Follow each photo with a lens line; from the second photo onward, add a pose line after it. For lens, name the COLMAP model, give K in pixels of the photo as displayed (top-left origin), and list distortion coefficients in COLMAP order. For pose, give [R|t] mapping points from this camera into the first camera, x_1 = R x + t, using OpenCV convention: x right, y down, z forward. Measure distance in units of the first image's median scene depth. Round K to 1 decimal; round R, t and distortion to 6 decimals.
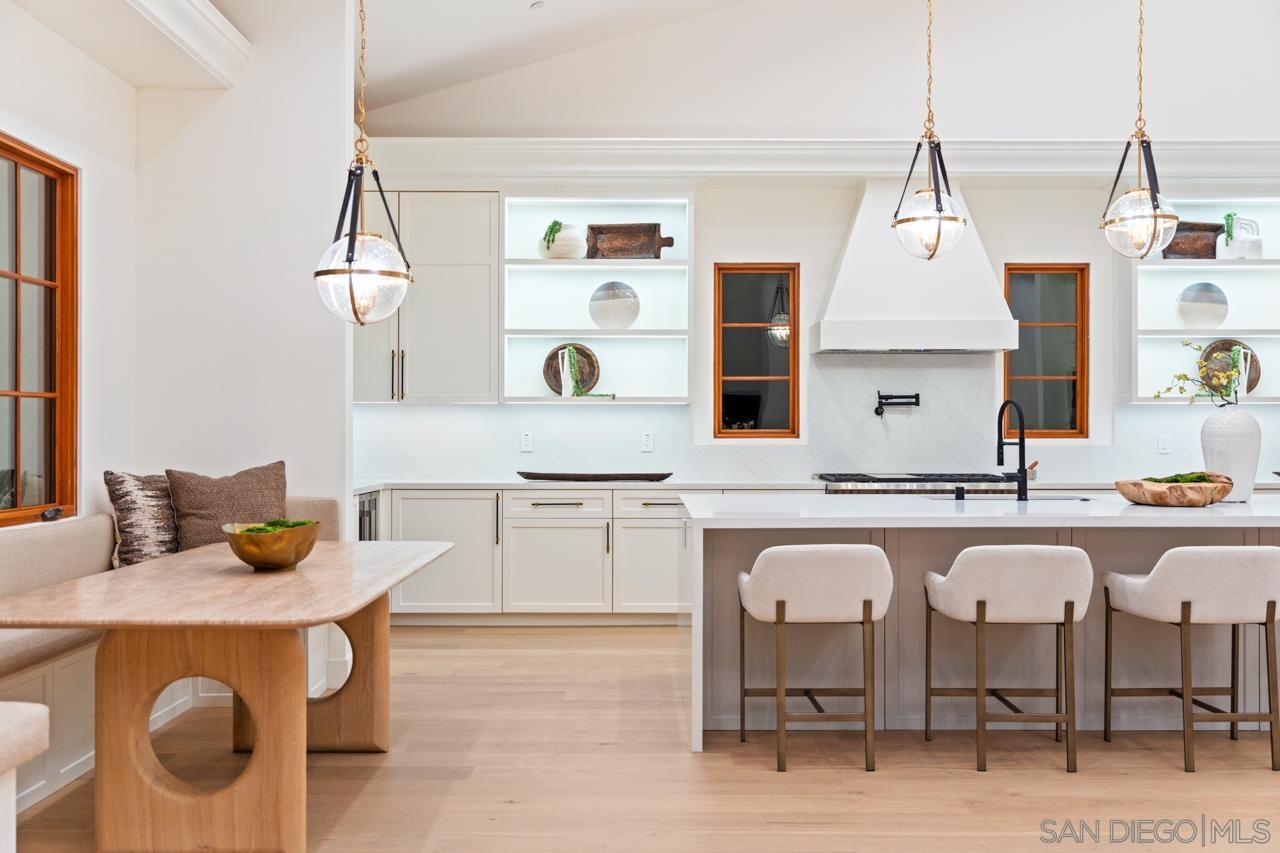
lens RADIAL K [[1270.4, 0, 640.0], [0, 1270.4, 426.5], [0, 0, 1]] dist [-0.001839, 0.000319]
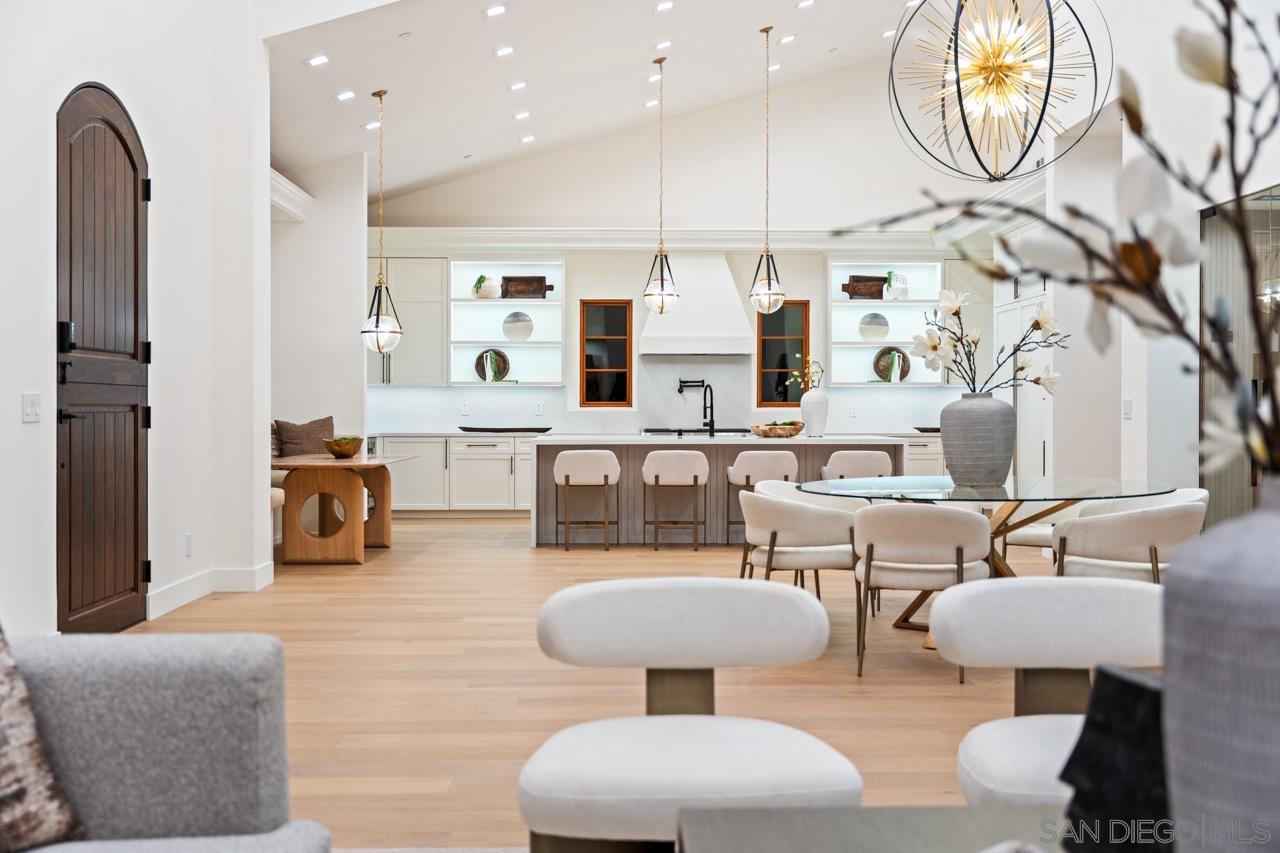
lens RADIAL K [[1336.9, 0, 640.0], [0, 1336.9, 426.5], [0, 0, 1]] dist [-0.008325, 0.000462]
pose [[0.999829, 0.000245, 0.018481, 0.107240], [-0.000519, 0.999890, 0.014807, 0.008973], [-0.018476, -0.014814, 0.999720, -0.745316]]
